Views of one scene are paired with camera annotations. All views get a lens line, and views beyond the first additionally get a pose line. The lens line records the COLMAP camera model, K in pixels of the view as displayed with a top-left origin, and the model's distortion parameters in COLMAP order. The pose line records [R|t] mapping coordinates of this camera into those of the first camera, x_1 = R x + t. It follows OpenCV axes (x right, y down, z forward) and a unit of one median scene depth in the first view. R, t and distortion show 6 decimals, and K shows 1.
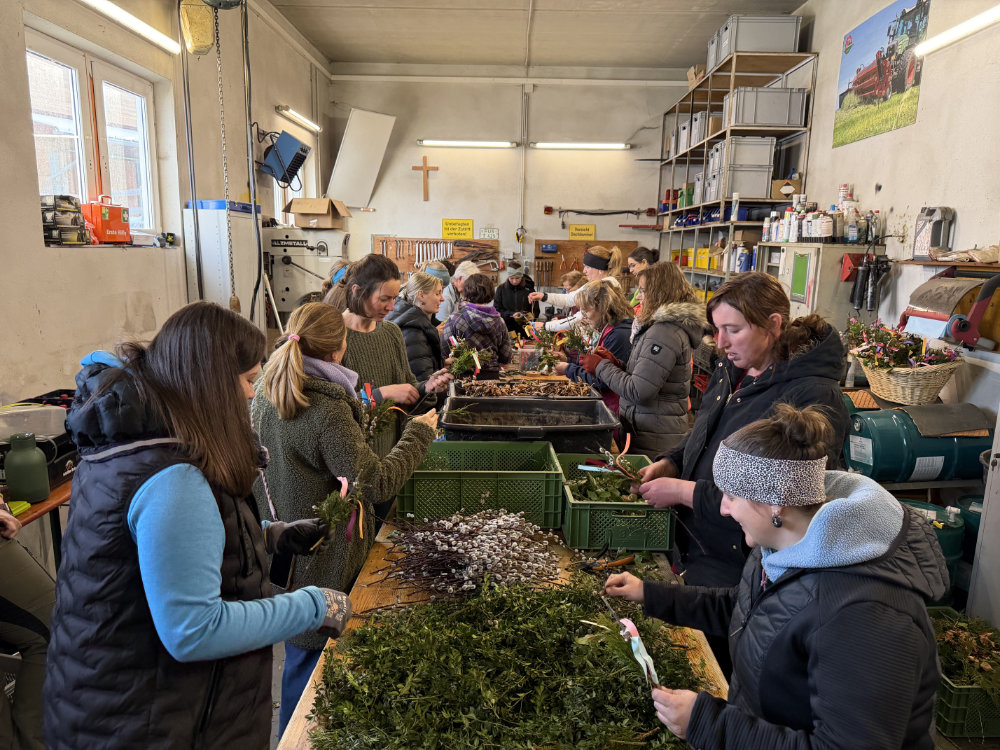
lens RADIAL K [[700.9, 0, 517.8], [0, 700.9, 373.7], [0, 0, 1]] dist [0.101590, -0.097662]
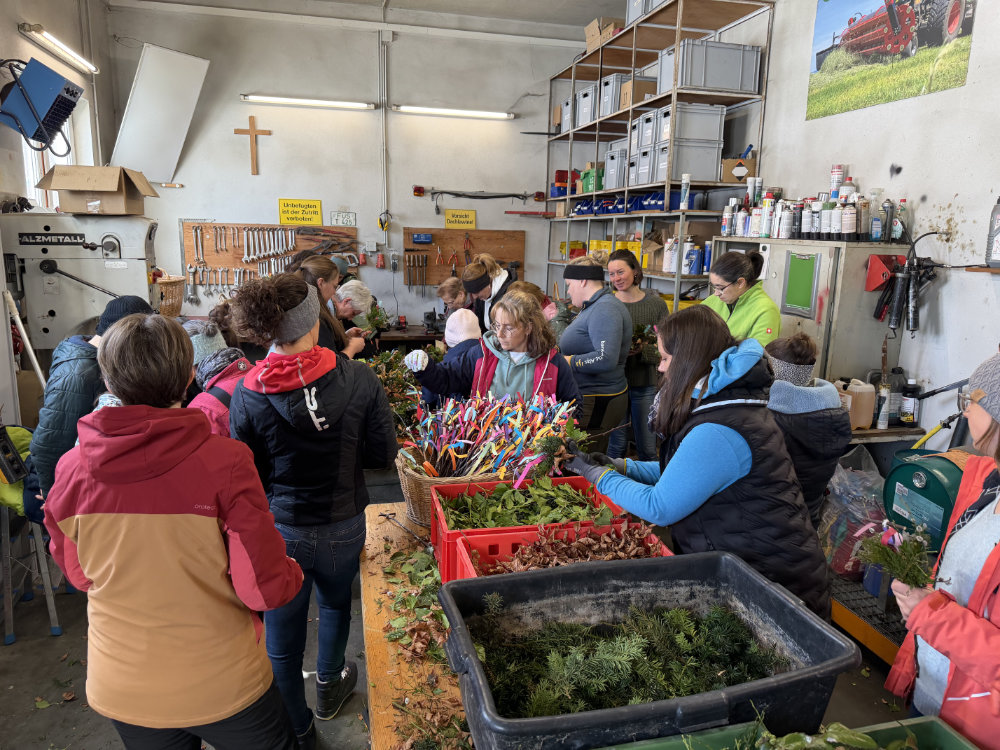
lens RADIAL K [[700.9, 0, 517.8], [0, 700.9, 373.7], [0, 0, 1]] dist [0.101590, -0.097662]
pose [[0.968910, -0.048106, 0.242691, -0.077465], [0.042136, 0.998669, 0.029733, -0.060454], [-0.243798, -0.018583, 0.969648, 0.261433]]
